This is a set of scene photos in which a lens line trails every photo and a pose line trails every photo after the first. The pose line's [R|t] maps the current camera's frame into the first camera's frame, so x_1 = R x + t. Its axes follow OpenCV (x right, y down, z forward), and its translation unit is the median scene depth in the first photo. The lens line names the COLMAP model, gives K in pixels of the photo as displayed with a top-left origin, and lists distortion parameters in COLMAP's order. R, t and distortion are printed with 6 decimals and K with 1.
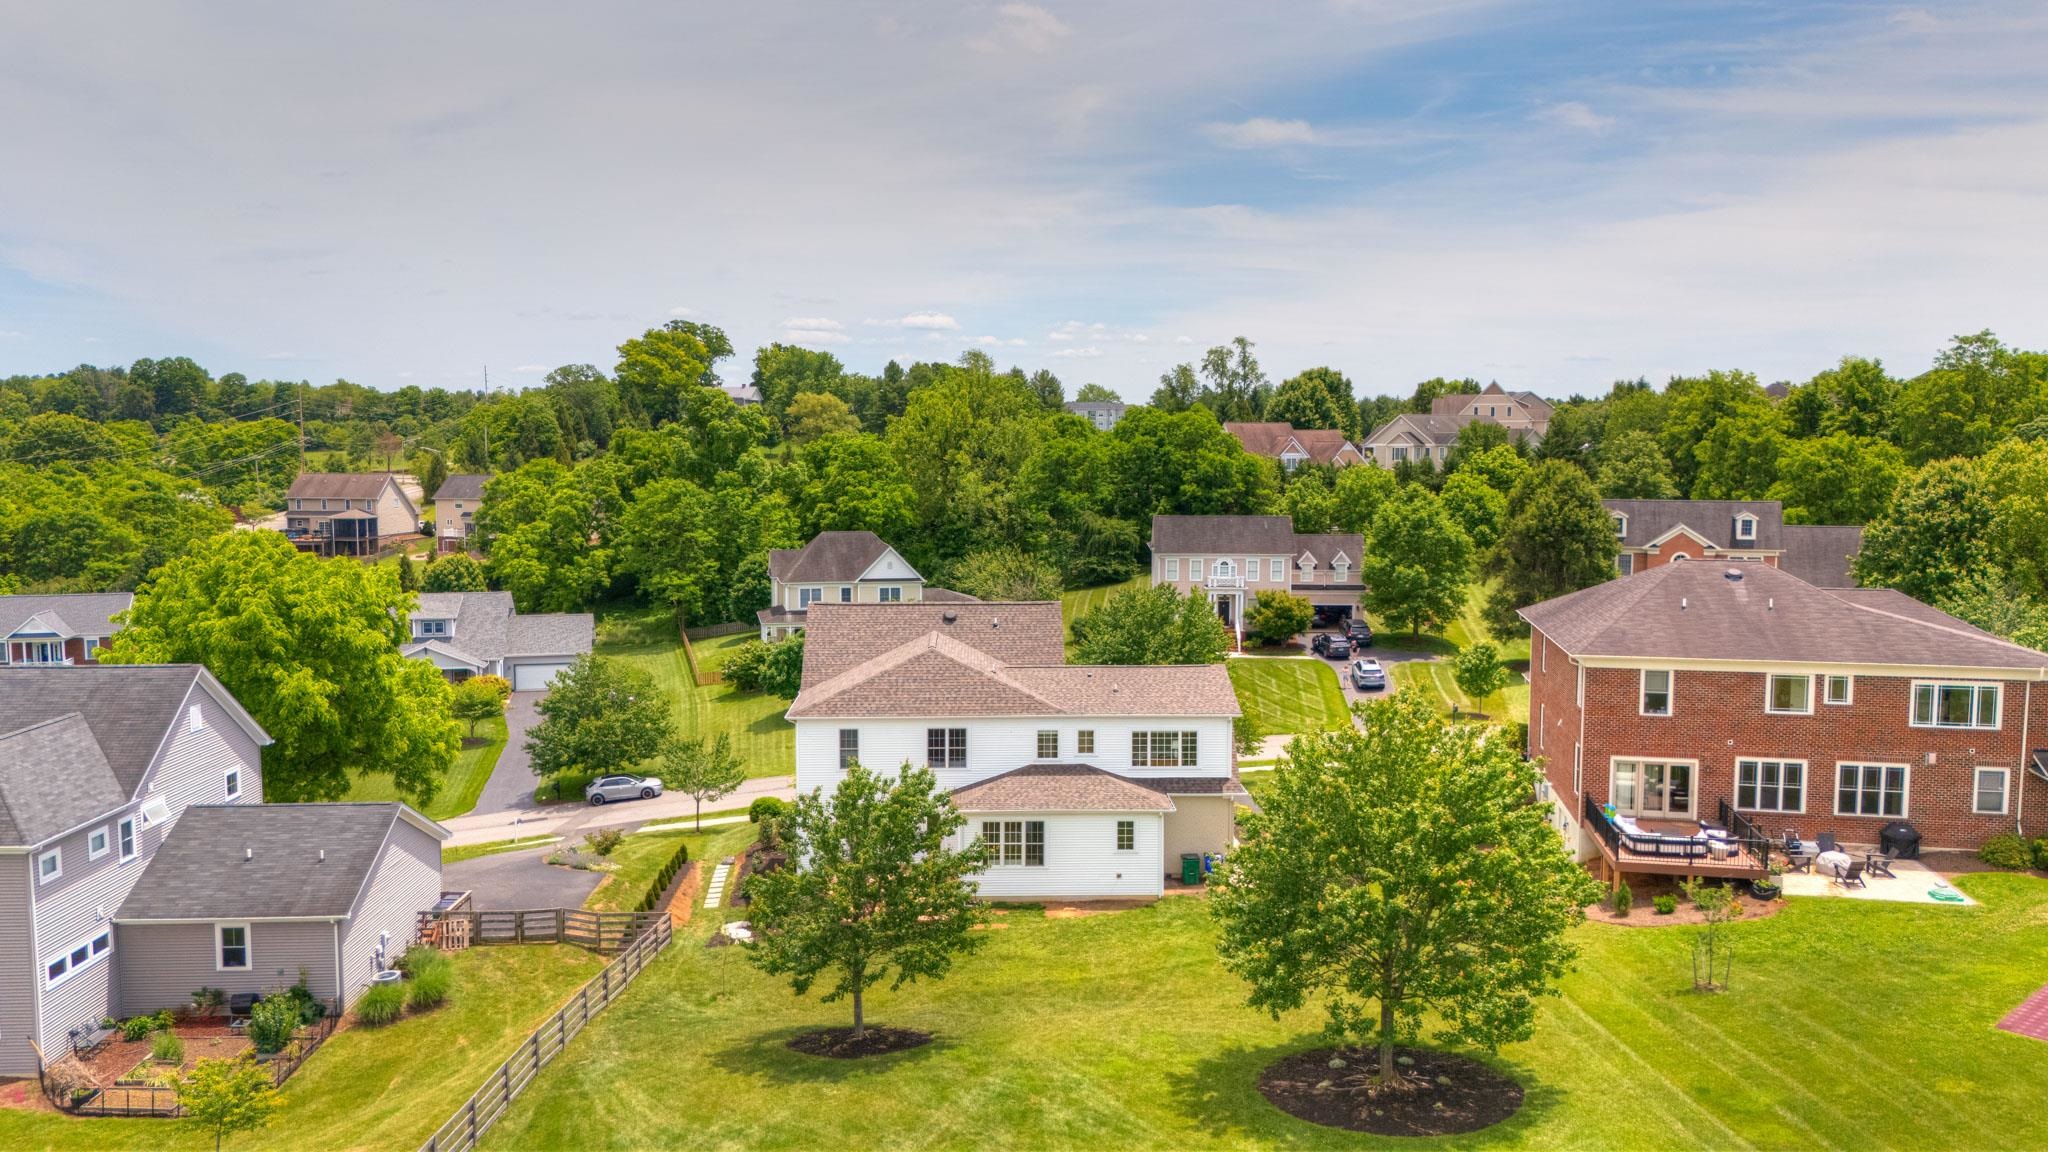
lens RADIAL K [[1503.9, 0, 1022.7], [0, 1503.9, 575.4], [0, 0, 1]] dist [0.084065, -0.093122]
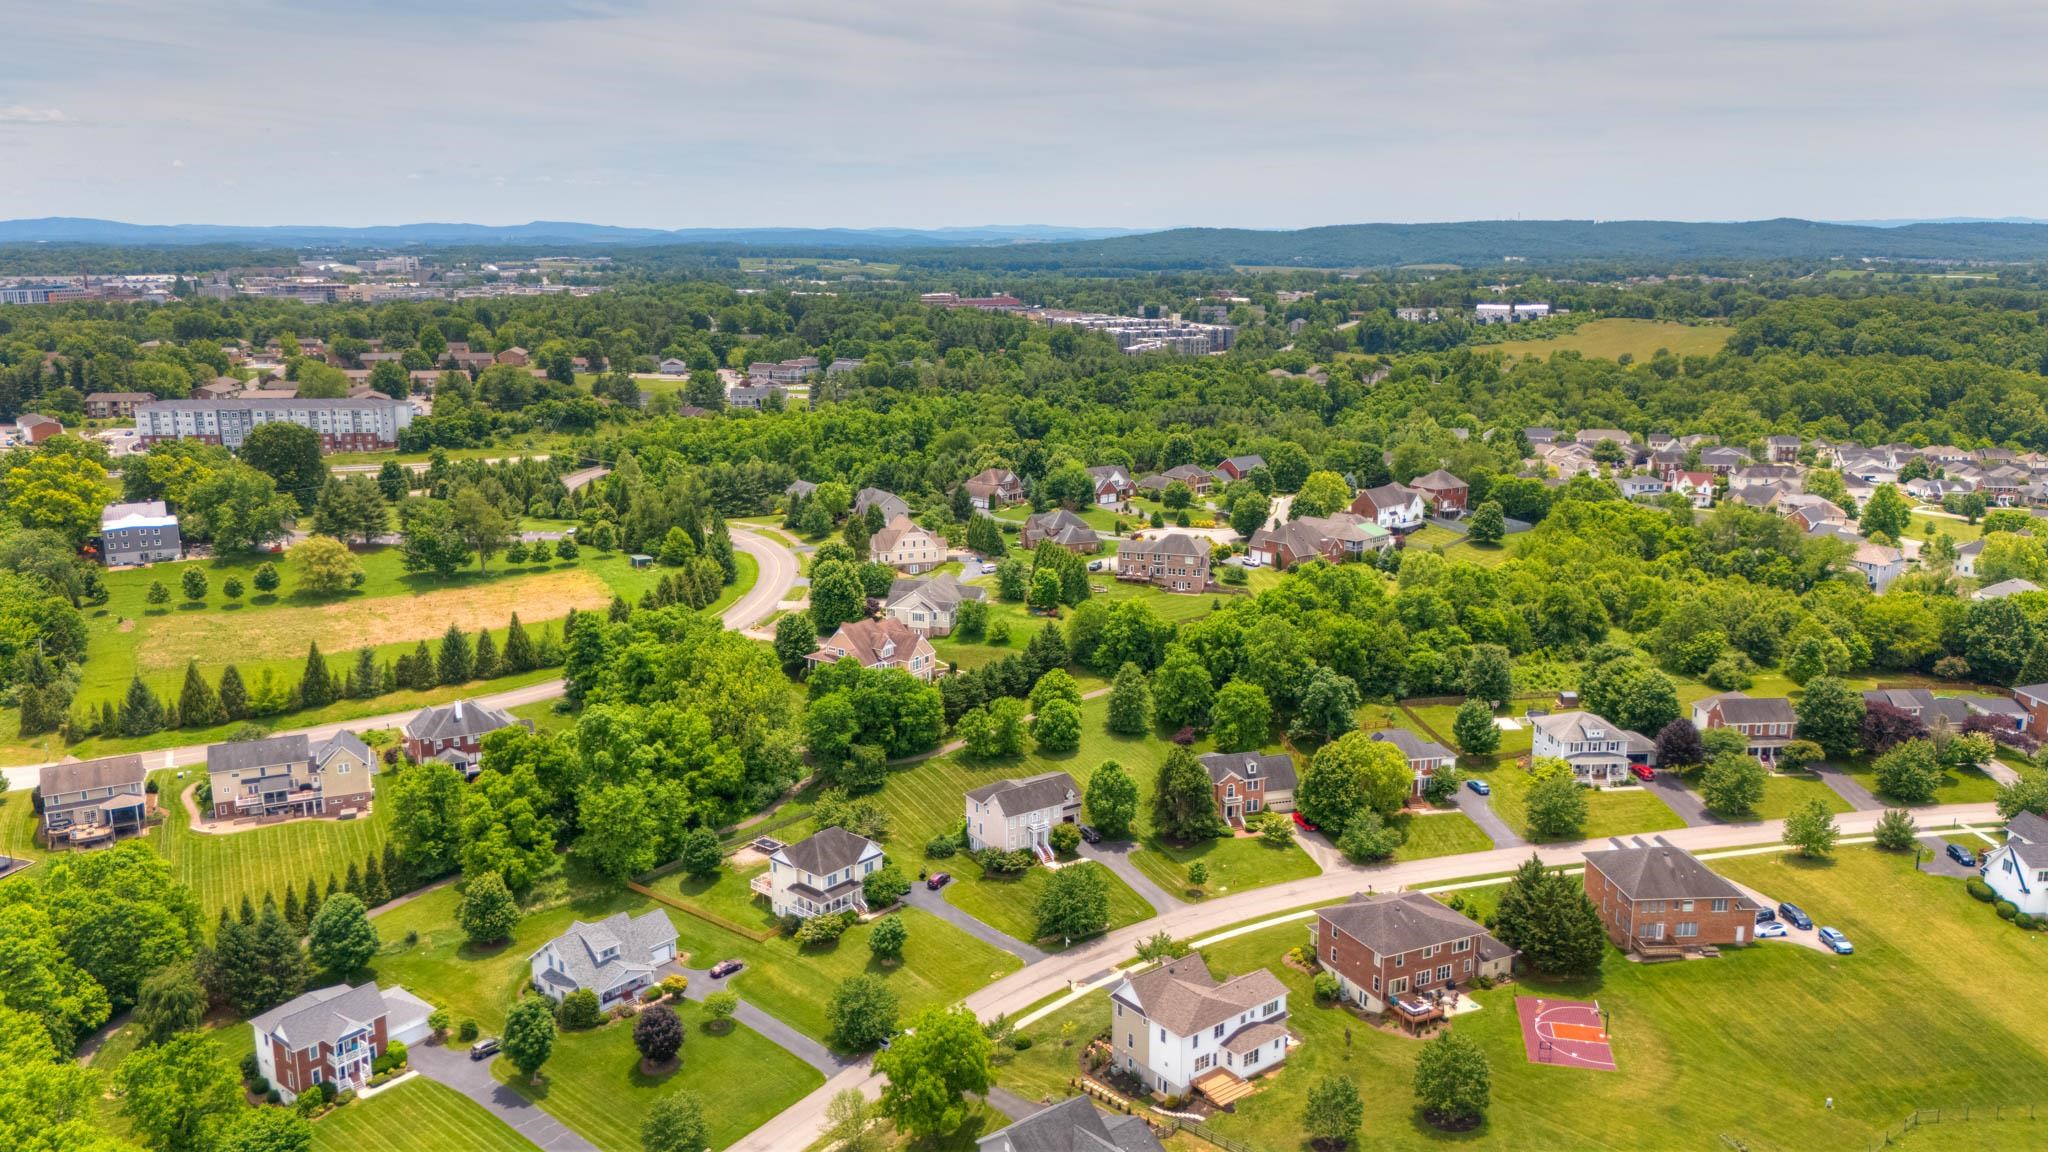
lens RADIAL K [[1500.9, 0, 1024.0], [0, 1500.9, 576.0], [0, 0, 1]] dist [0.086834, -0.100296]
pose [[0.805867, -0.131067, 0.577408, -1.236979], [0.055615, 0.987636, 0.146565, -0.772601], [-0.589479, -0.085999, 0.803193, -0.679438]]
